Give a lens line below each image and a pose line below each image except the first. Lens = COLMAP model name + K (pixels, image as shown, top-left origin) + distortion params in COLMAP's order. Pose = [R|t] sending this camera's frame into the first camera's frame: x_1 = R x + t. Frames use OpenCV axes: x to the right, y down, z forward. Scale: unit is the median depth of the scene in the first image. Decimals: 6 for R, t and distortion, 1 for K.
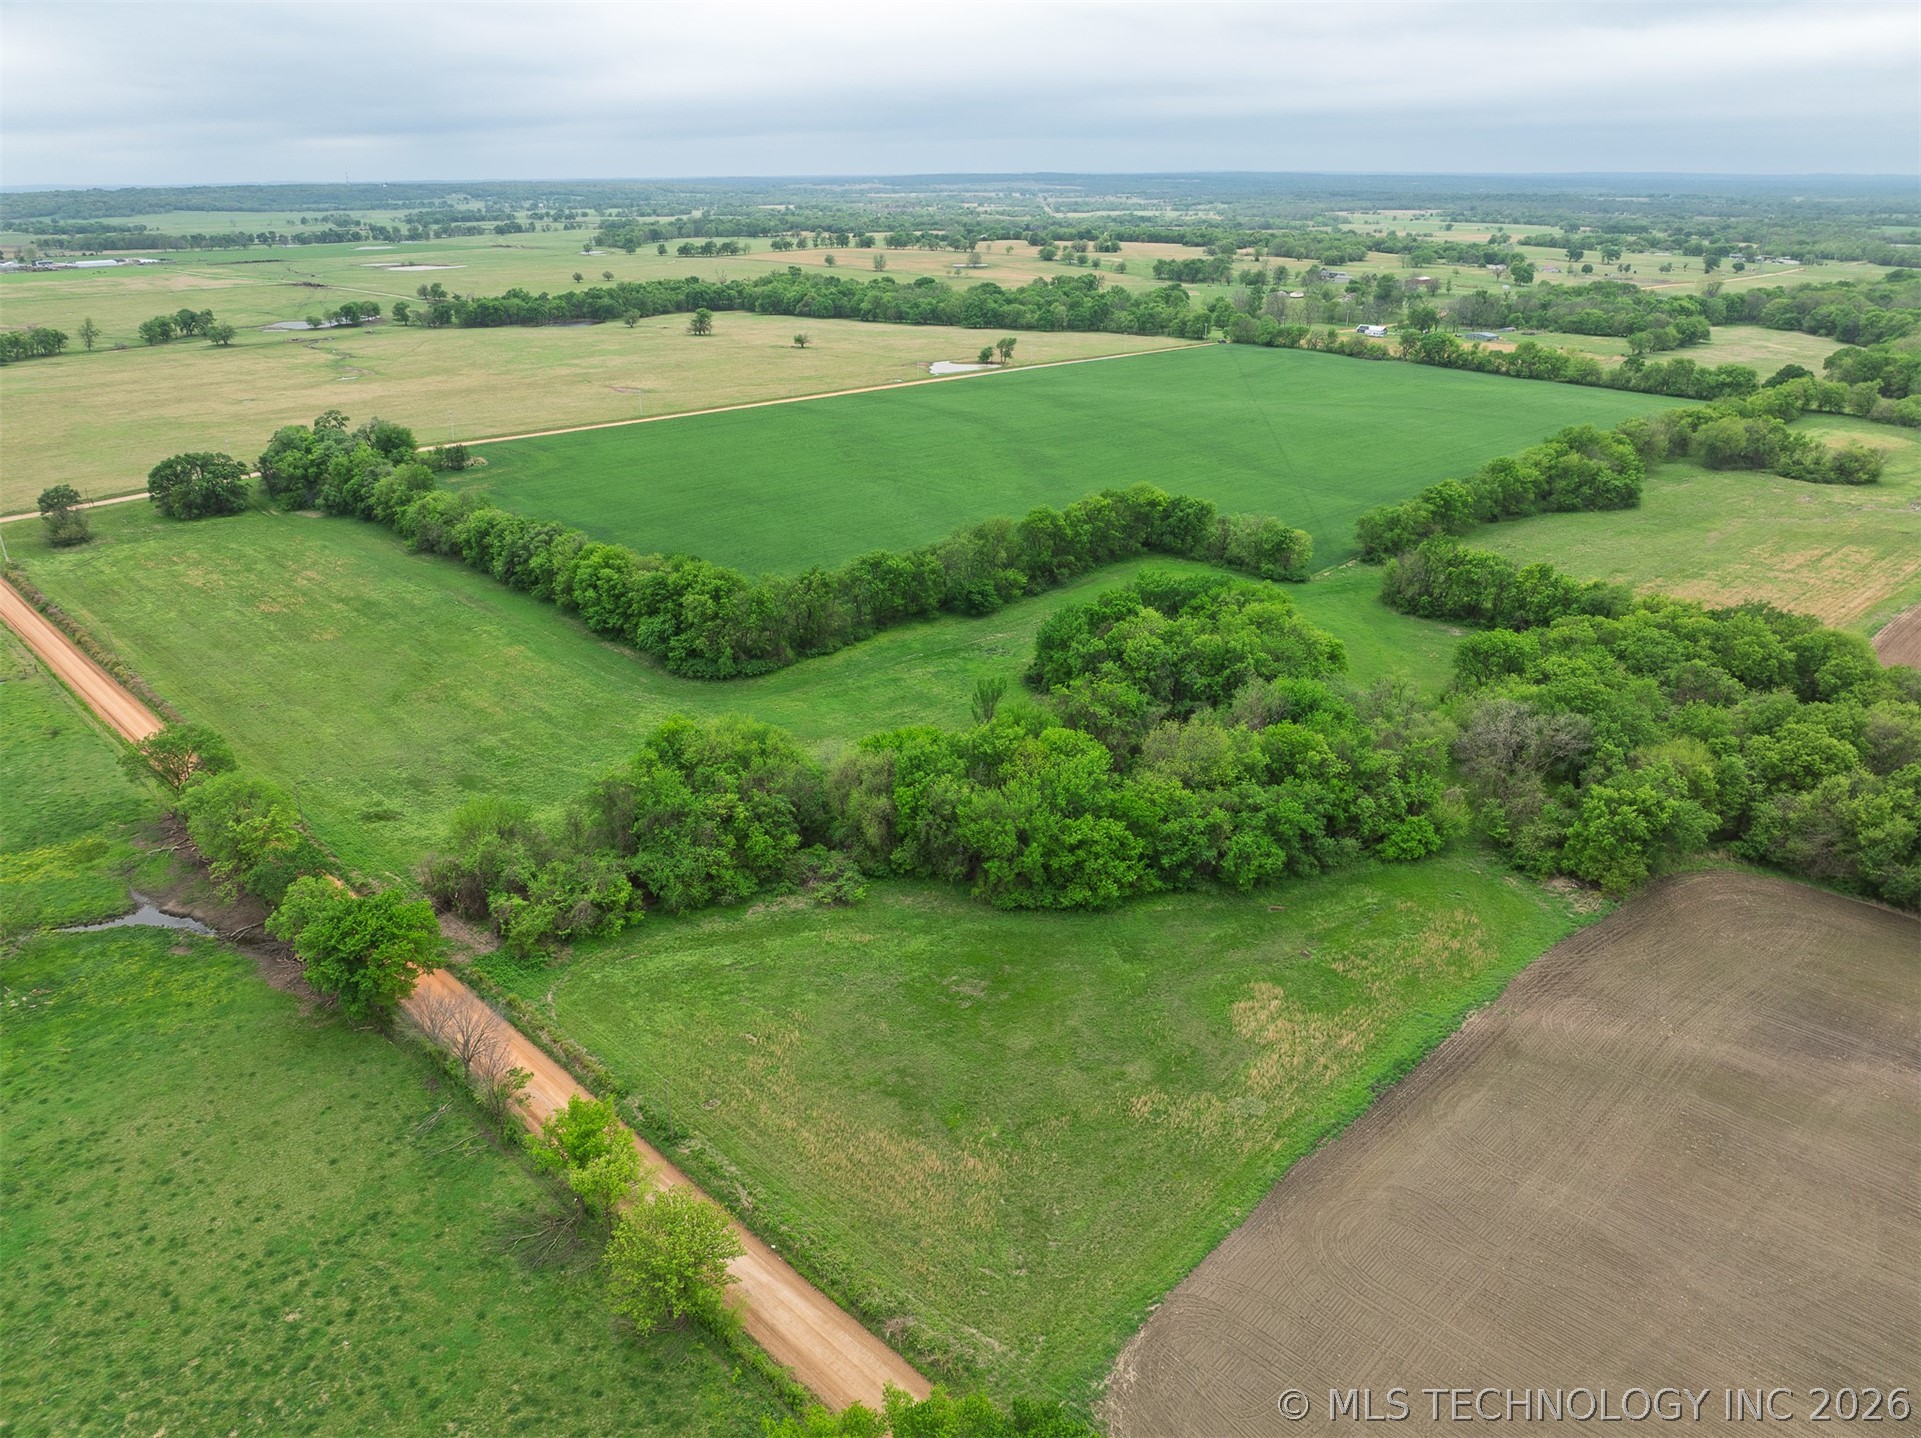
lens RADIAL K [[1370.1, 0, 951.8], [0, 1370.1, 720.3], [0, 0, 1]] dist [-0.048193, 0.018439]
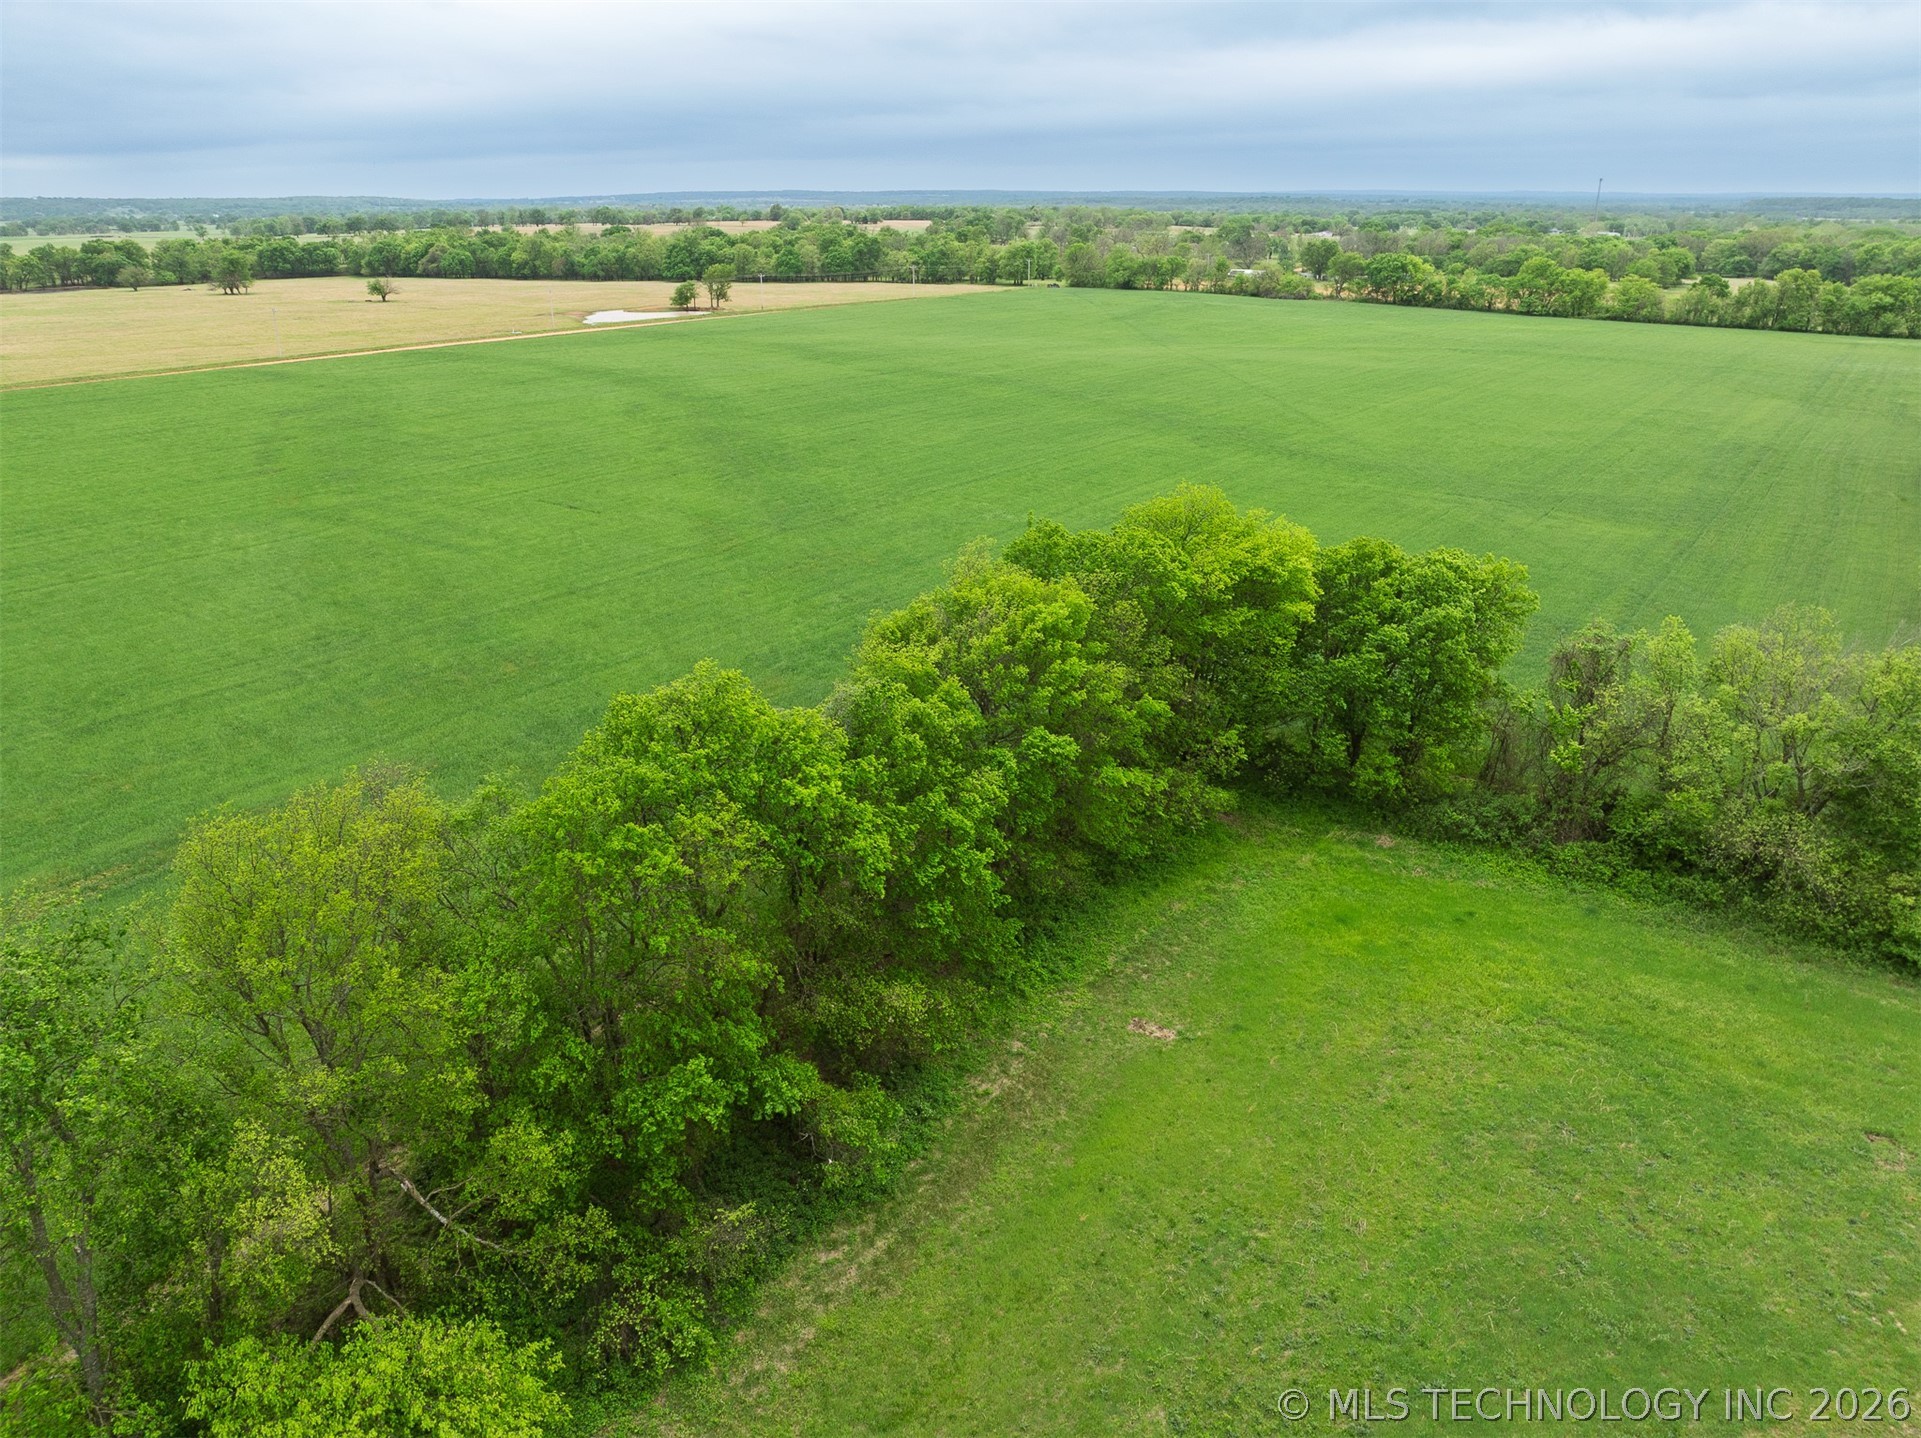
lens RADIAL K [[1370.1, 0, 961.5], [0, 1370.1, 720.0], [0, 0, 1]] dist [-0.048193, 0.018439]
pose [[0.983981, -0.064142, 0.166332, 0.033841], [0.066886, 0.997701, -0.010943, -0.071126], [-0.165247, 0.021893, 0.986009, 0.409039]]
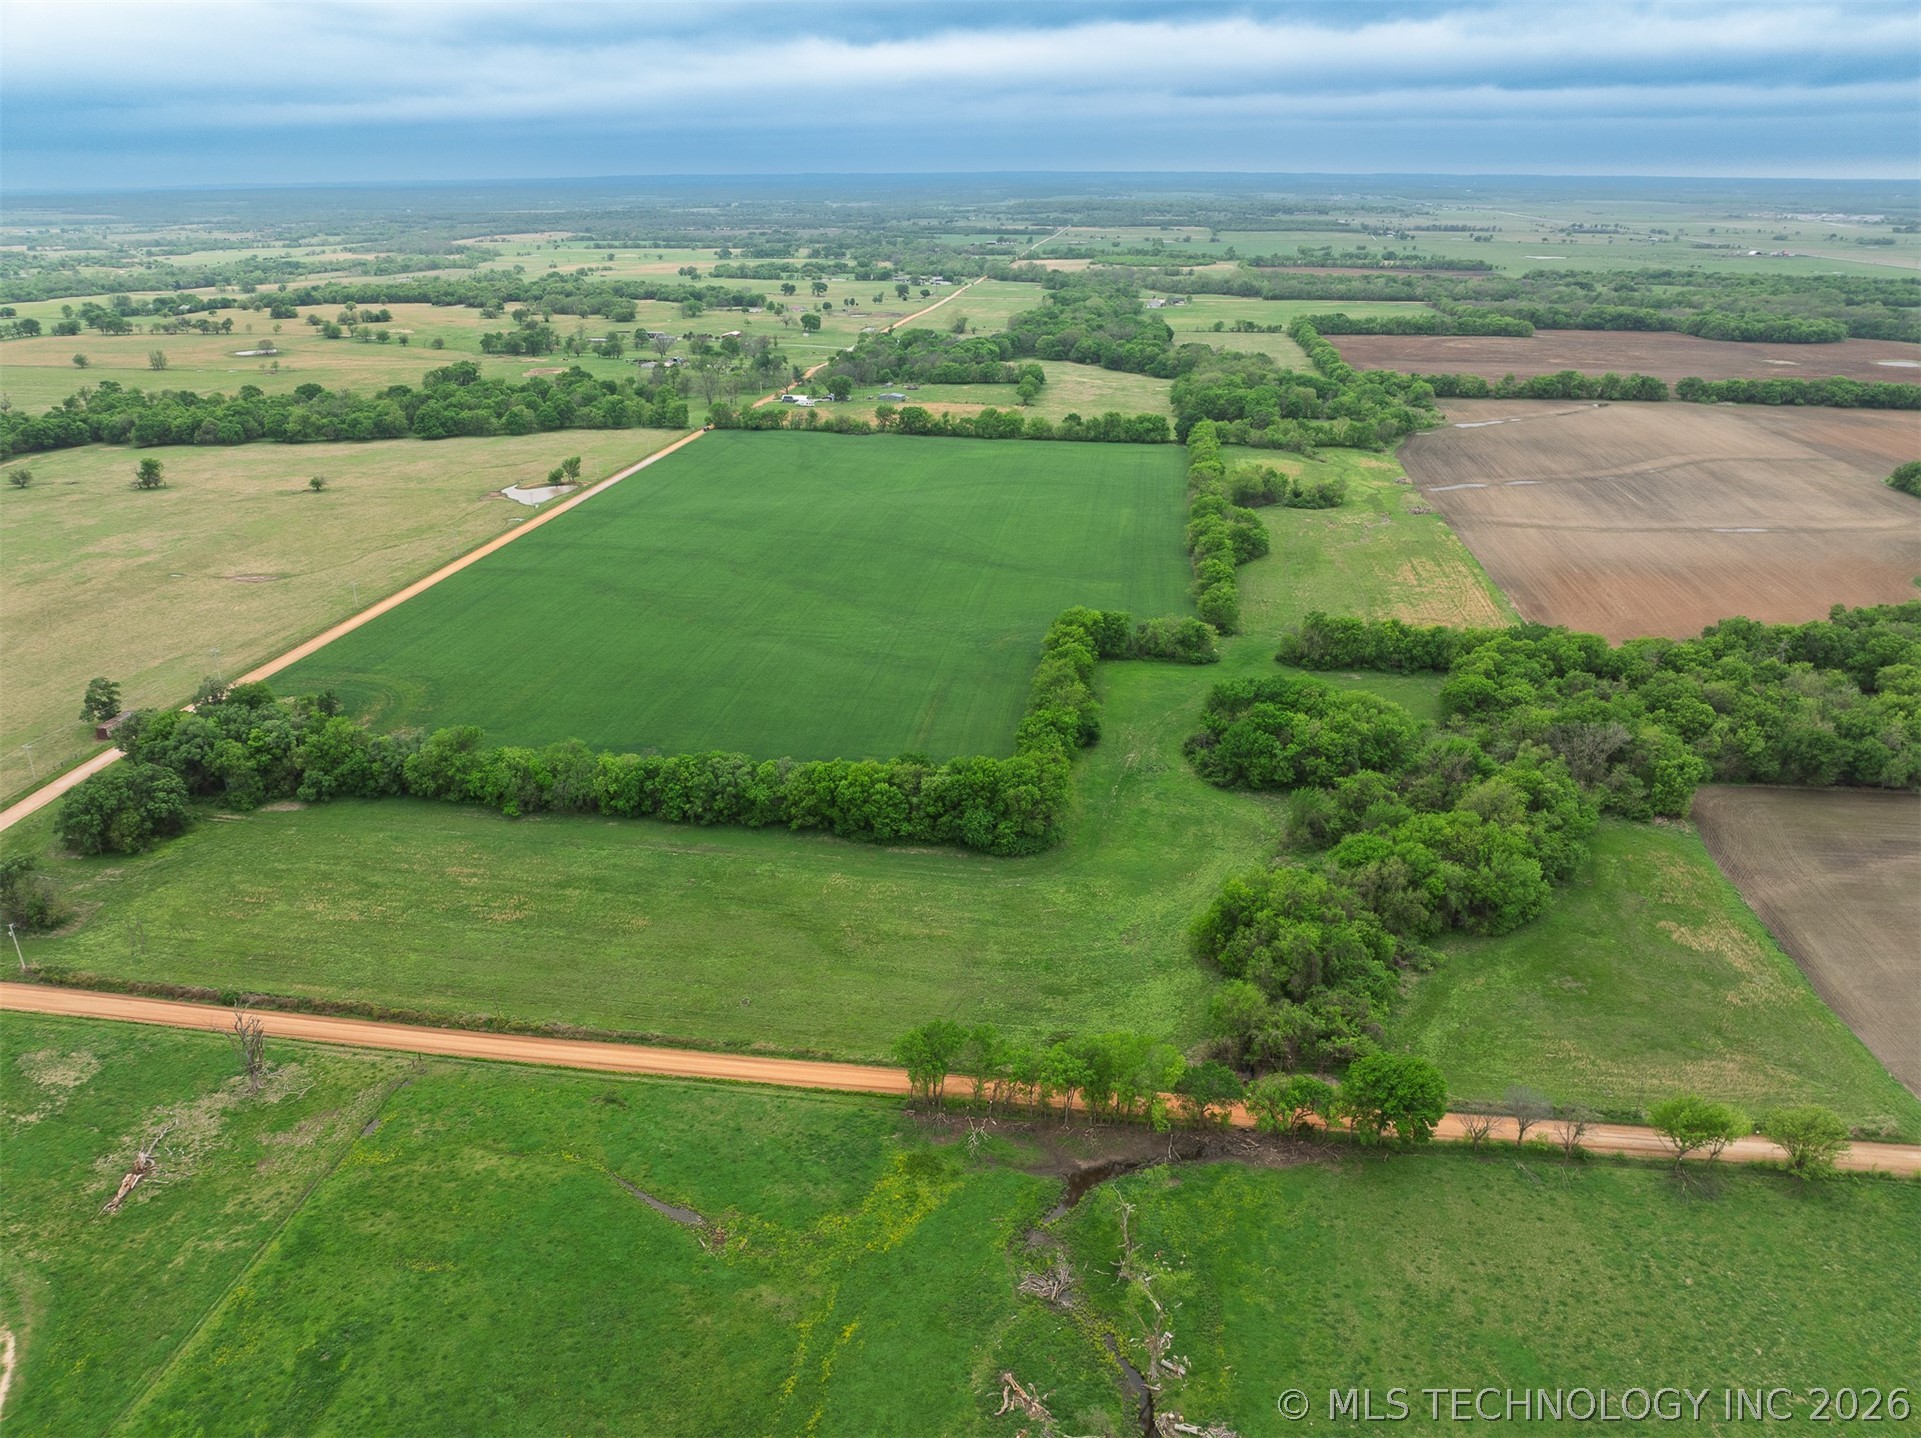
lens RADIAL K [[1370.1, 0, 965.9], [0, 1370.1, 712.8], [0, 0, 1]] dist [-0.048193, 0.018439]
pose [[0.792287, -0.225764, 0.566844, -0.348799], [0.230415, 0.970942, 0.064654, -0.095540], [-0.564969, 0.079385, 0.821284, 0.017628]]
